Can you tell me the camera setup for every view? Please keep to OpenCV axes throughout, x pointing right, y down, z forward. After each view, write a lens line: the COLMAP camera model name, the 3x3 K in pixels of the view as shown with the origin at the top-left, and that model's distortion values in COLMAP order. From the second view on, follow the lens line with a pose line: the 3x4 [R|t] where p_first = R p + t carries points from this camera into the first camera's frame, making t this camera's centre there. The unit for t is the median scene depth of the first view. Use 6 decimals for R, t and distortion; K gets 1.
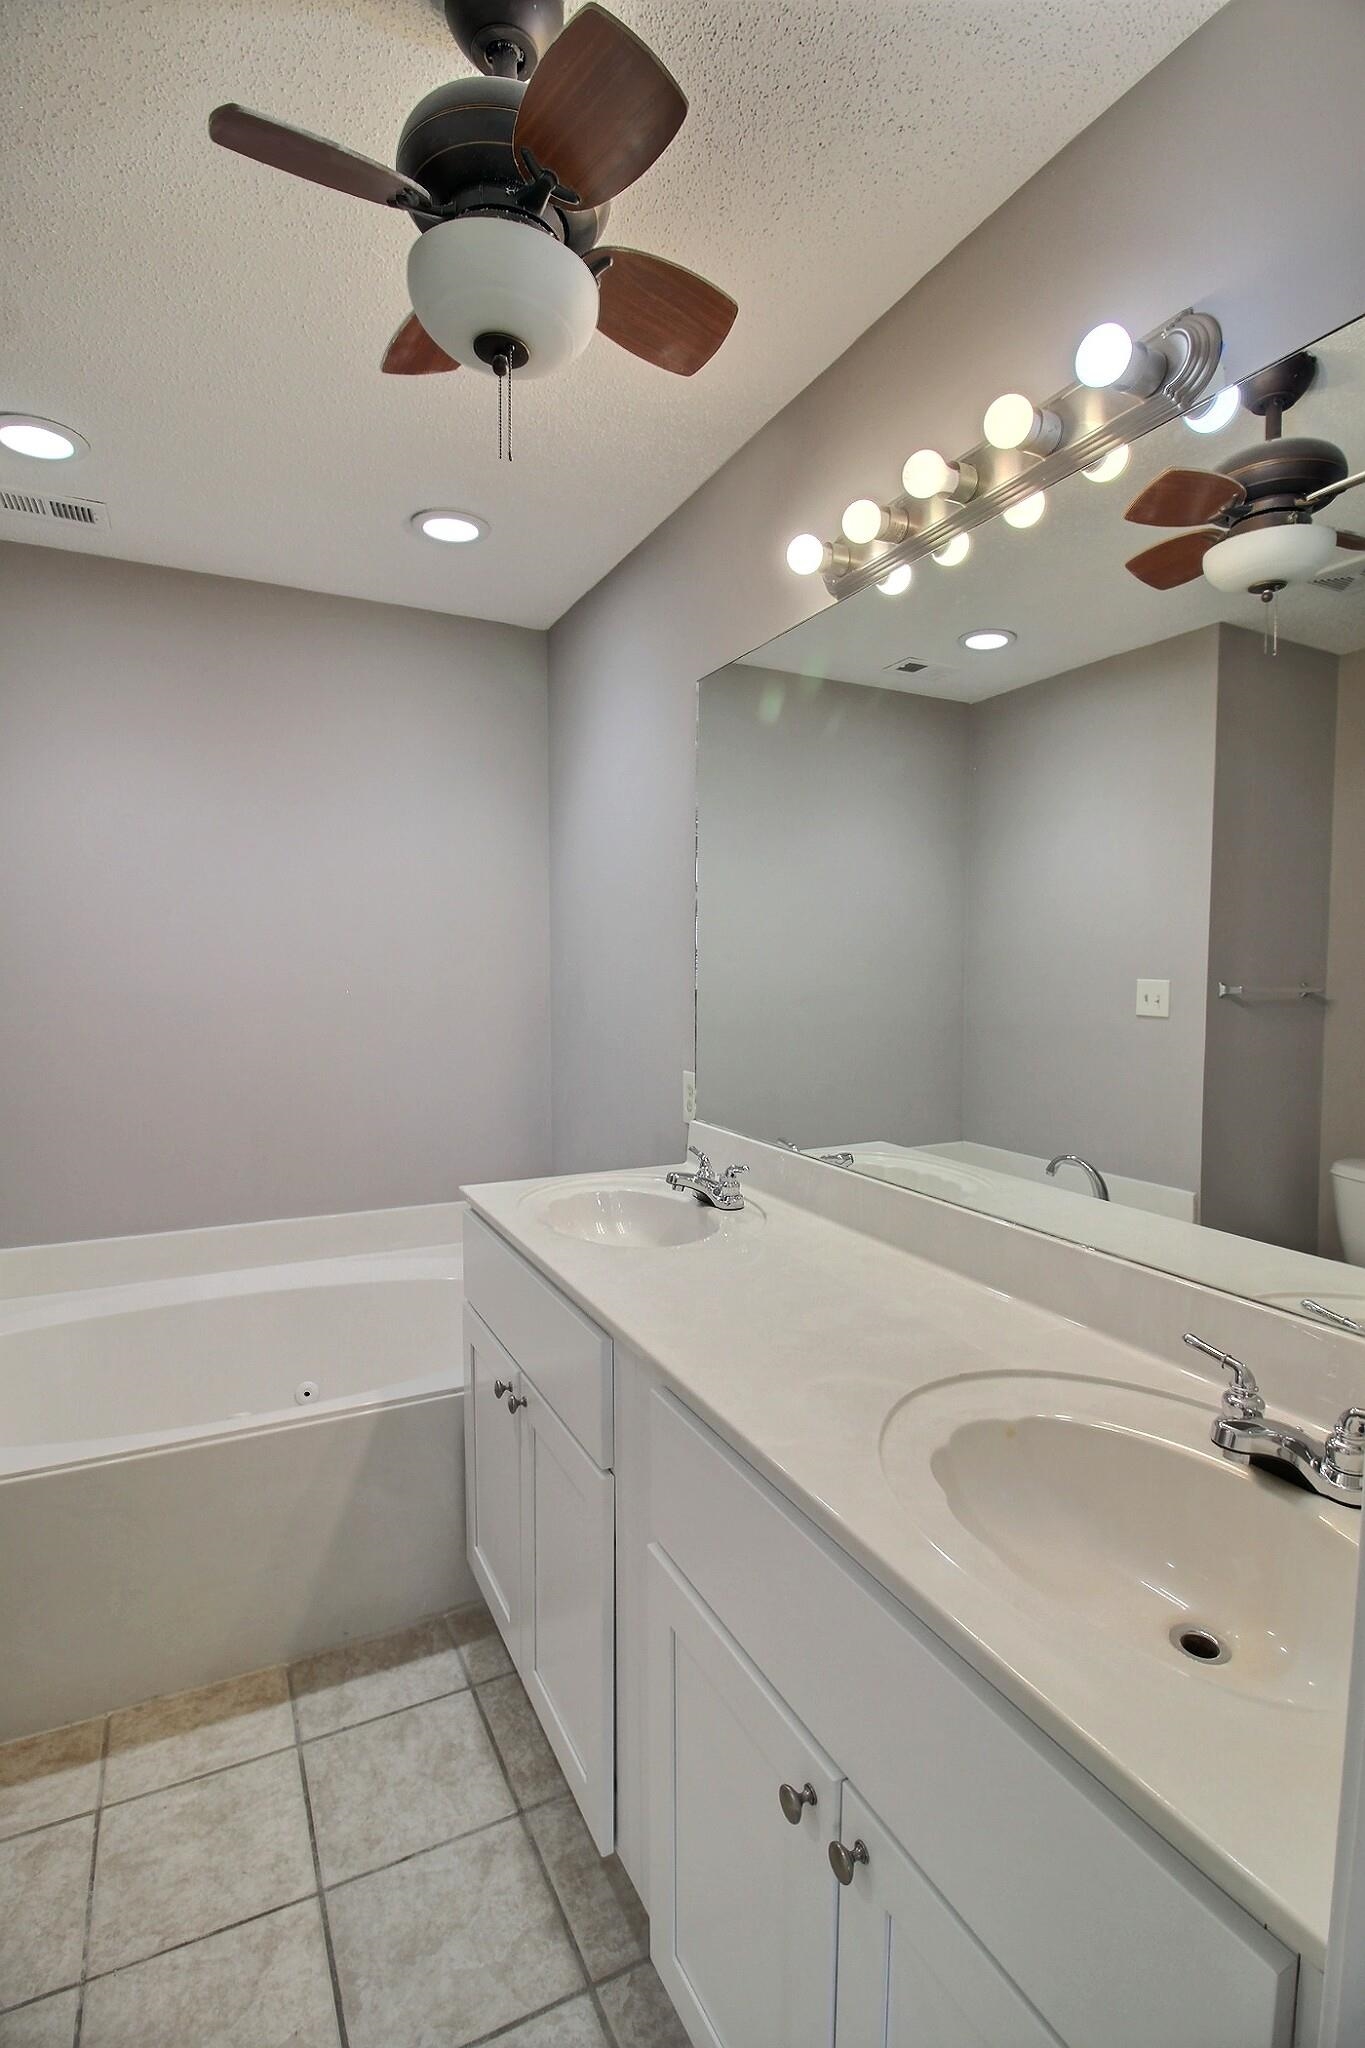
lens RADIAL K [[959.8, 0, 682.4], [0, 959.8, 1022.1], [0, 0, 1]] dist [-0.000209, -0.009593]
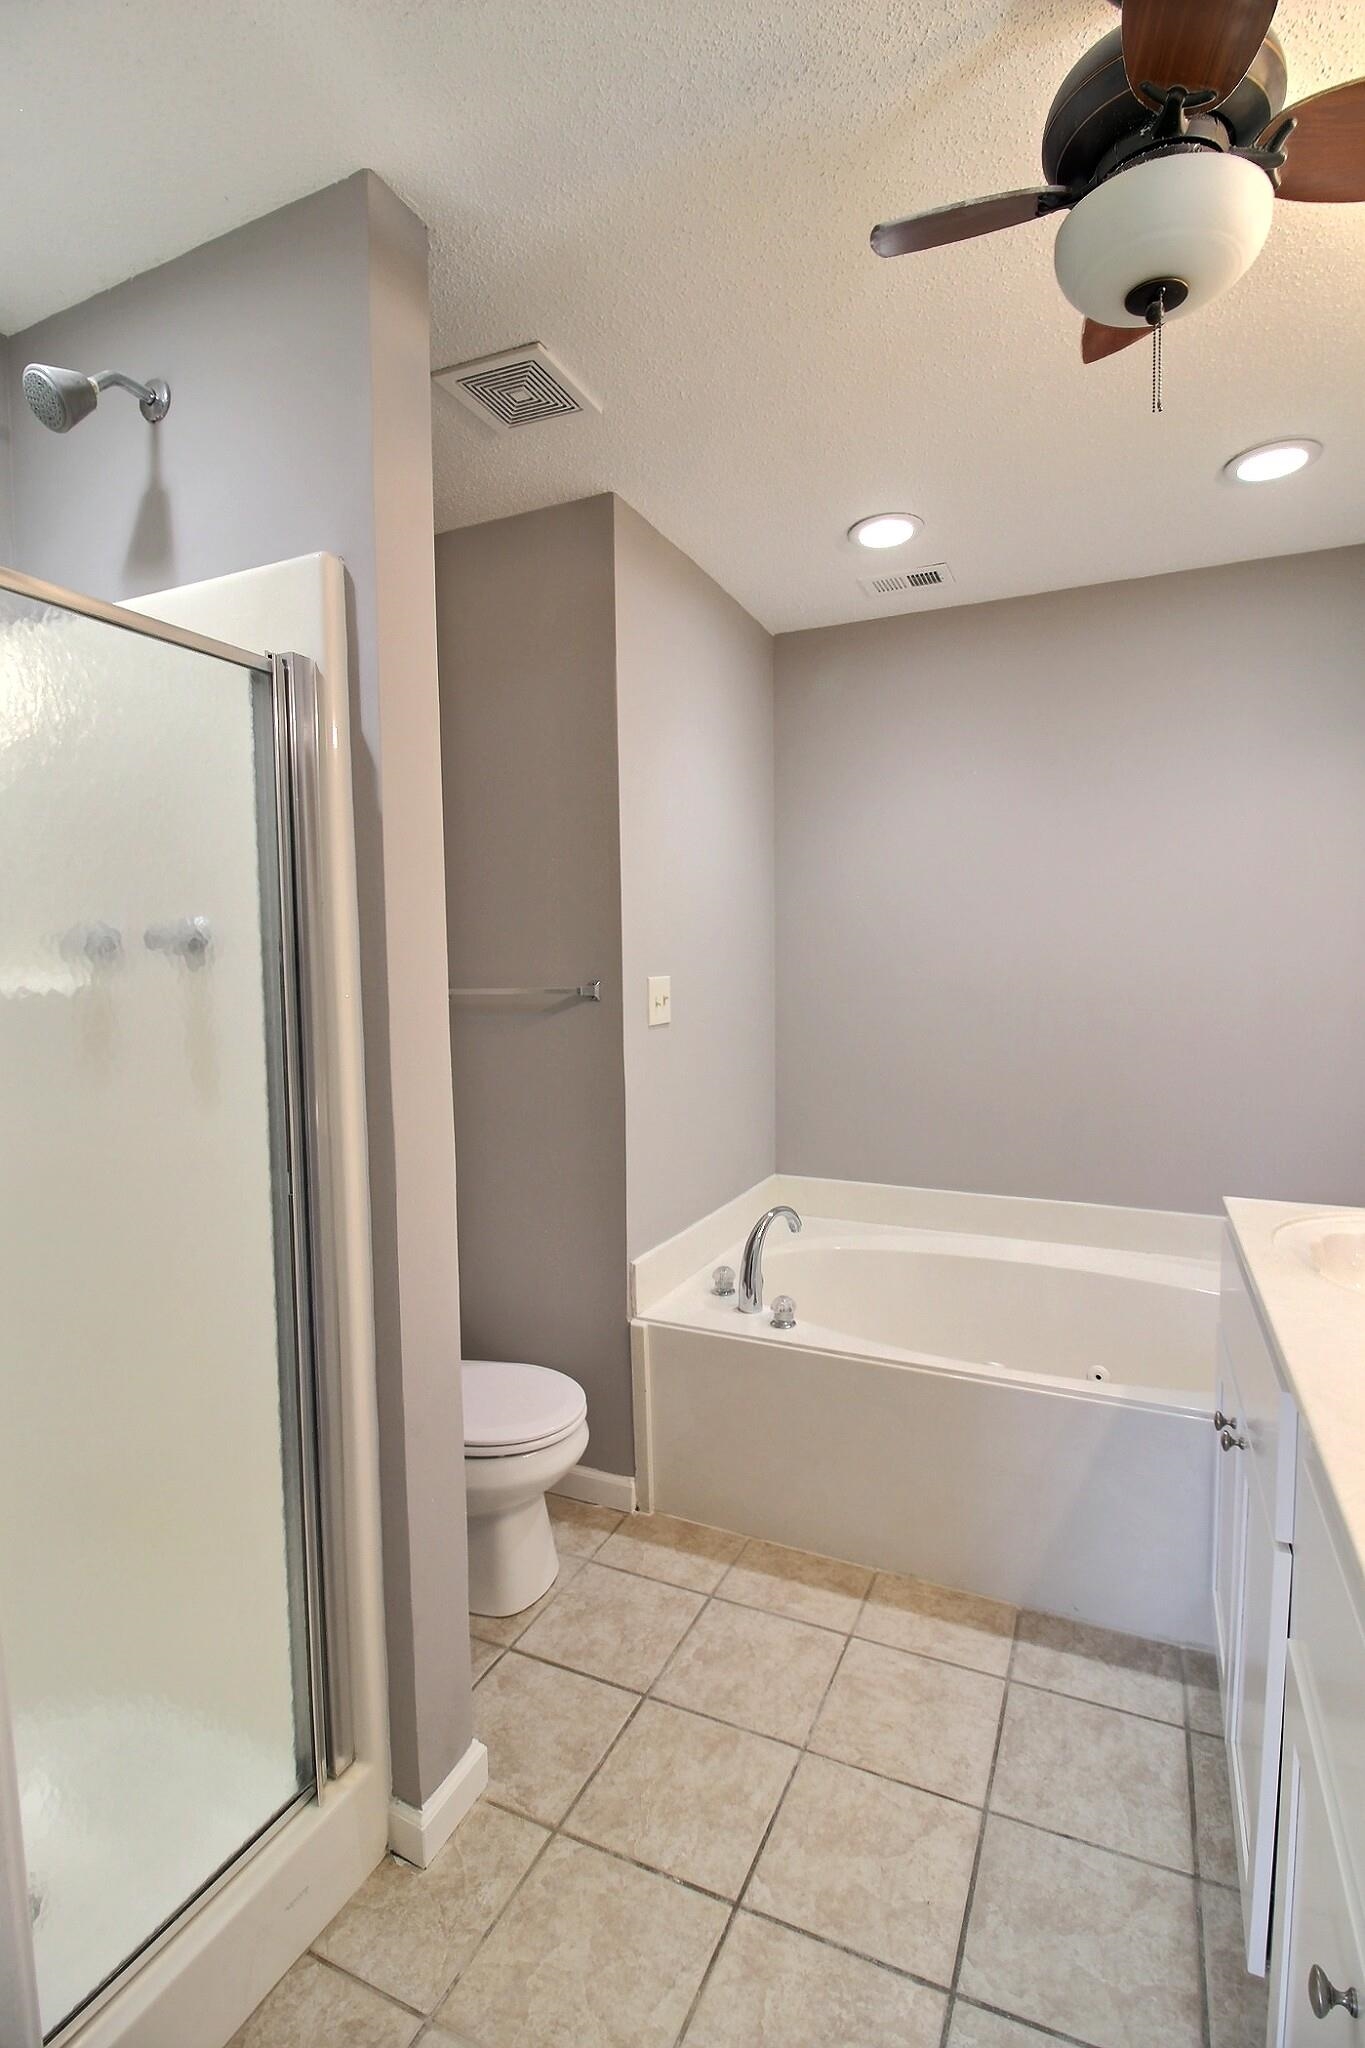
lens RADIAL K [[959.8, 0, 717.1], [0, 959.8, 1028.5], [0, 0, 1]] dist [-0.000209, -0.009593]
pose [[0.636427, 0.049656, -0.769737, 0.197573], [-0.039343, 0.998716, 0.031898, 0.000570], [0.770333, 0.009983, 0.637563, 0.053739]]
